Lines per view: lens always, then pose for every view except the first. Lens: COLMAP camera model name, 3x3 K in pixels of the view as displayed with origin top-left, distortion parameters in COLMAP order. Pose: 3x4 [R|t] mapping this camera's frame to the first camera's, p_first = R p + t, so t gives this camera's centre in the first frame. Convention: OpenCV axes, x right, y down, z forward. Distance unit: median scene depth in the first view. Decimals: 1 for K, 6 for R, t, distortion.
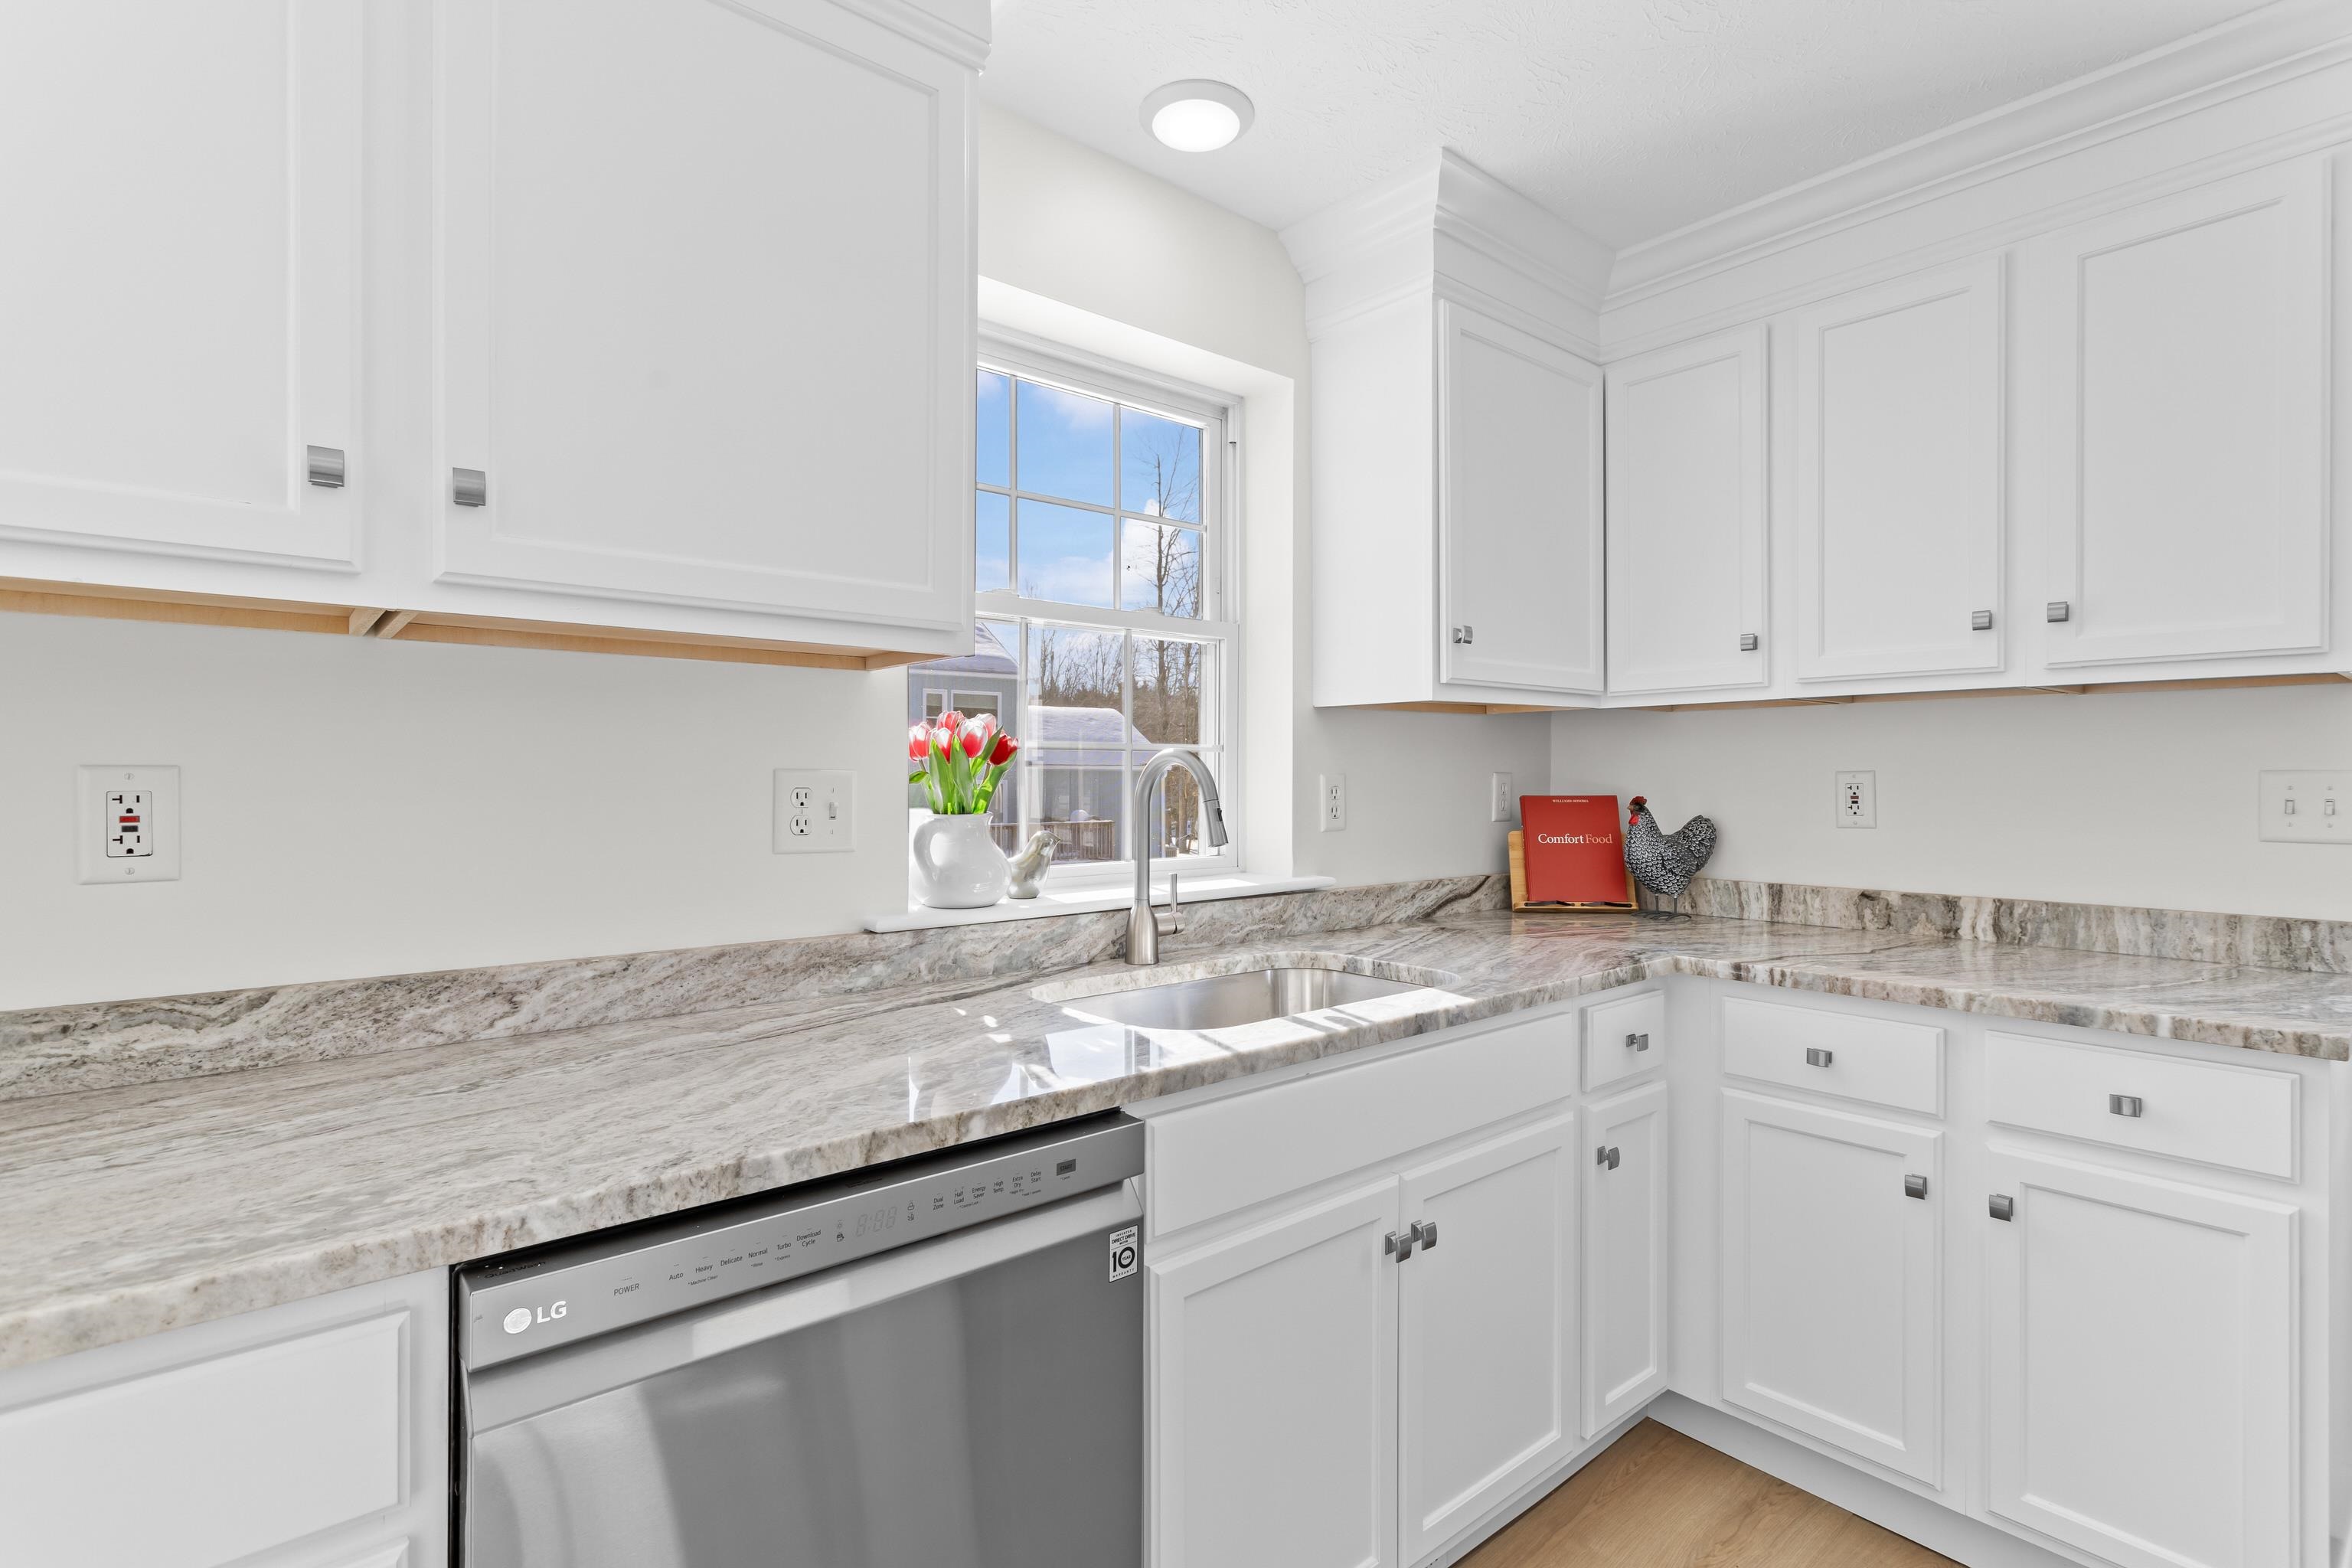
lens RADIAL K [[1111.7, 0, 1182.5], [0, 1111.7, 781.2], [0, 0, 1]] dist [-0.002328, 0.001777]
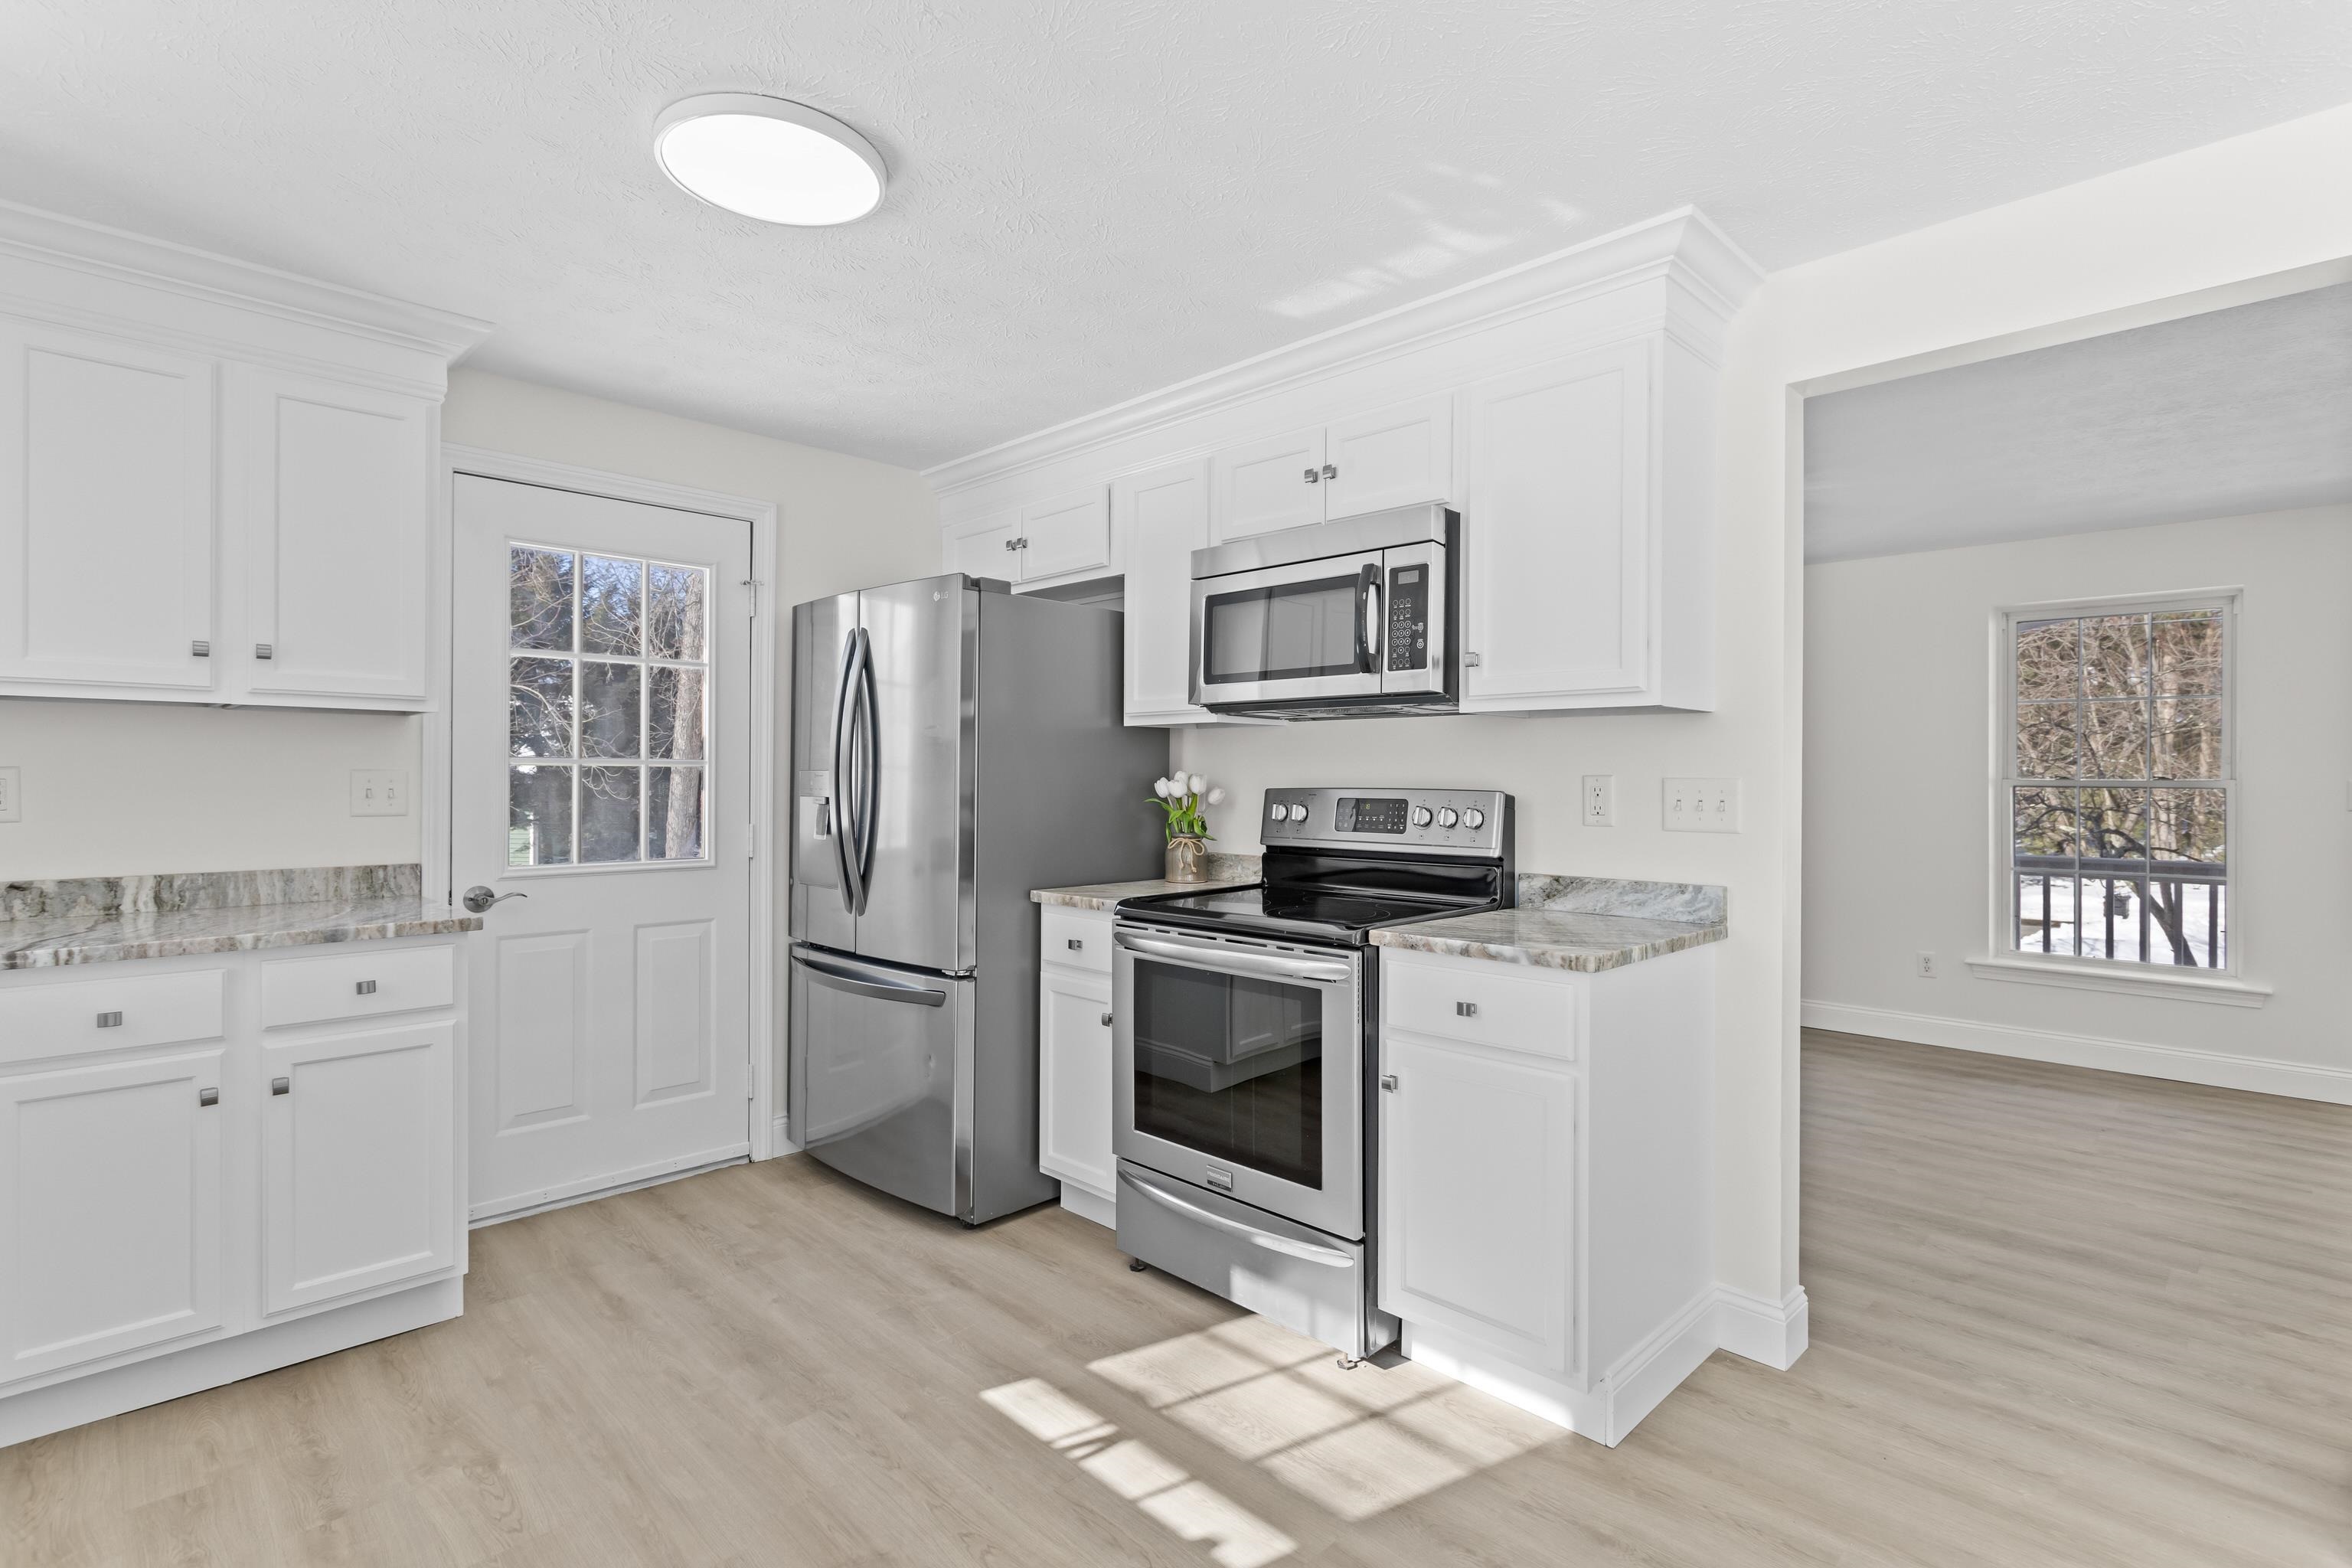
lens RADIAL K [[1111.7, 0, 1191.9], [0, 1111.7, 783.6], [0, 0, 1]] dist [-0.002328, 0.001777]
pose [[-0.087357, -0.004717, 0.996166, -0.675907], [-0.000522, 0.999989, 0.004690, 0.001149], [-0.996177, -0.000110, -0.087358, -0.005878]]
